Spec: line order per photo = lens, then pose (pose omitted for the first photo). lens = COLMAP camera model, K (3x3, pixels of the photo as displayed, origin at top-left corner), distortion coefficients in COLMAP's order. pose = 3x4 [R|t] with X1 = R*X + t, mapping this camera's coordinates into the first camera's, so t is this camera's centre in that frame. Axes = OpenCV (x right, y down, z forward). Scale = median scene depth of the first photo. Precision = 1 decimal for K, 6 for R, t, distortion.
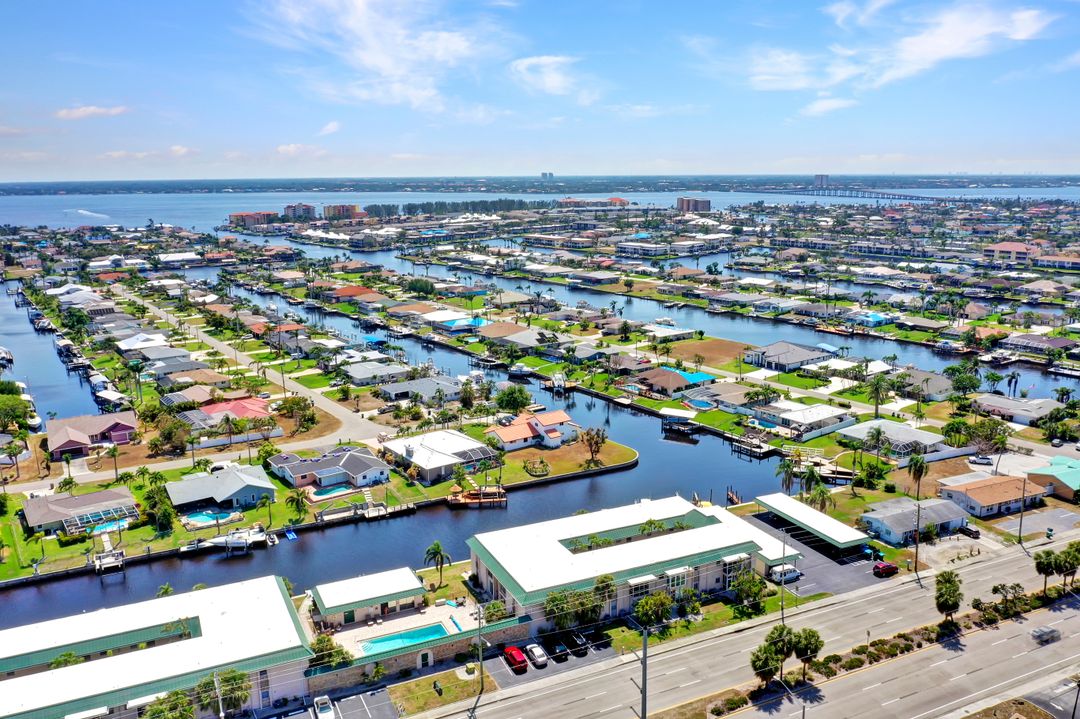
lens RADIAL K [[849.1, 0, 540.0], [0, 849.1, 359.5], [0, 0, 1]] dist [-0.019373, 0.004755]
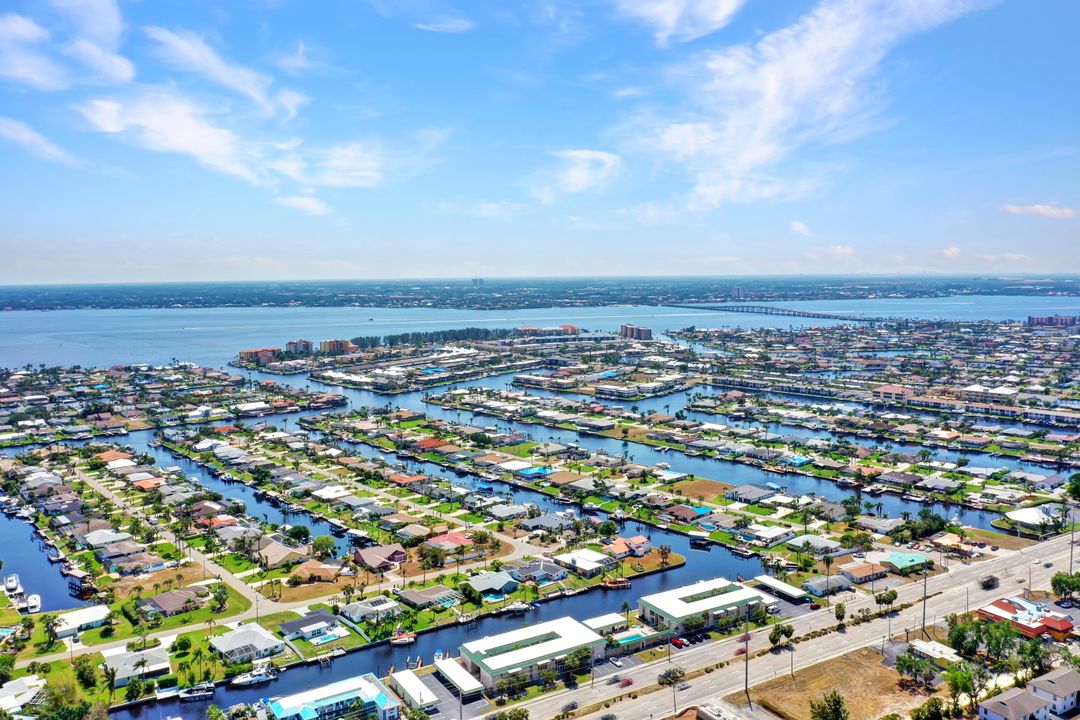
lens RADIAL K [[849.1, 0, 540.0], [0, 849.1, 360.0], [0, 0, 1]] dist [-0.019373, 0.004755]
pose [[0.995927, -0.013496, 0.089153, -0.363934], [0.023551, 0.993349, -0.112710, -0.120057], [-0.087038, 0.114351, 0.989620, -0.879493]]
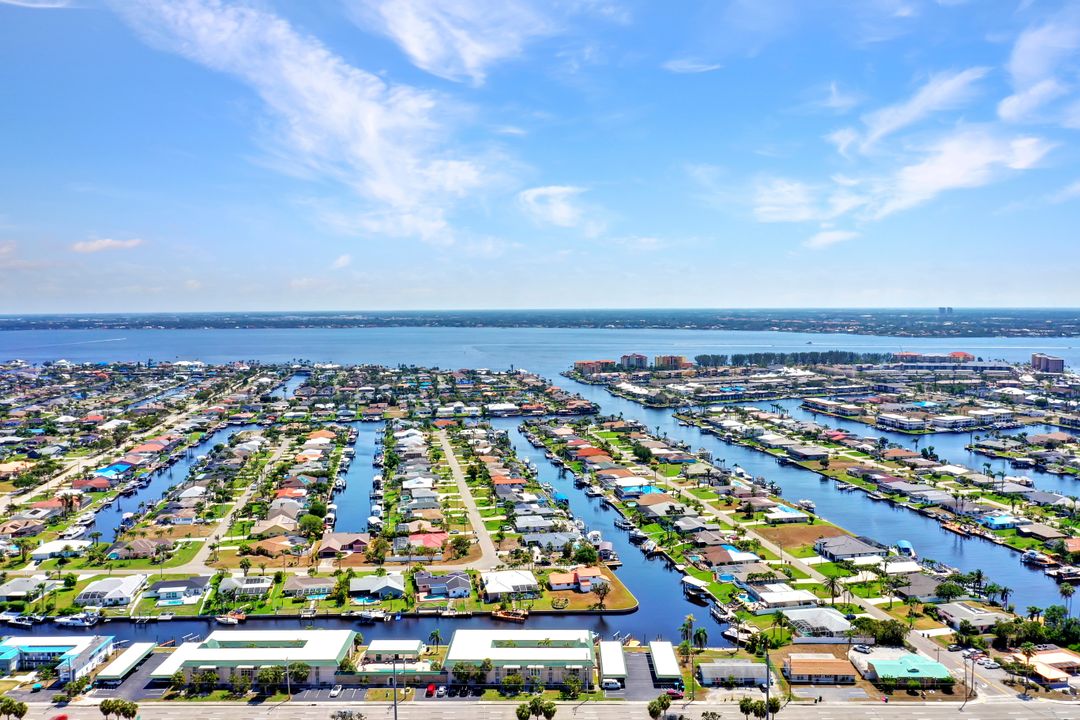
lens RADIAL K [[849.1, 0, 540.0], [0, 849.1, 360.0], [0, 0, 1]] dist [-0.019373, 0.004755]
pose [[0.899411, 0.031255, -0.435984, 0.586500], [-0.095494, 0.987396, -0.126215, -0.106082], [0.426544, 0.155153, 0.891060, -0.443007]]
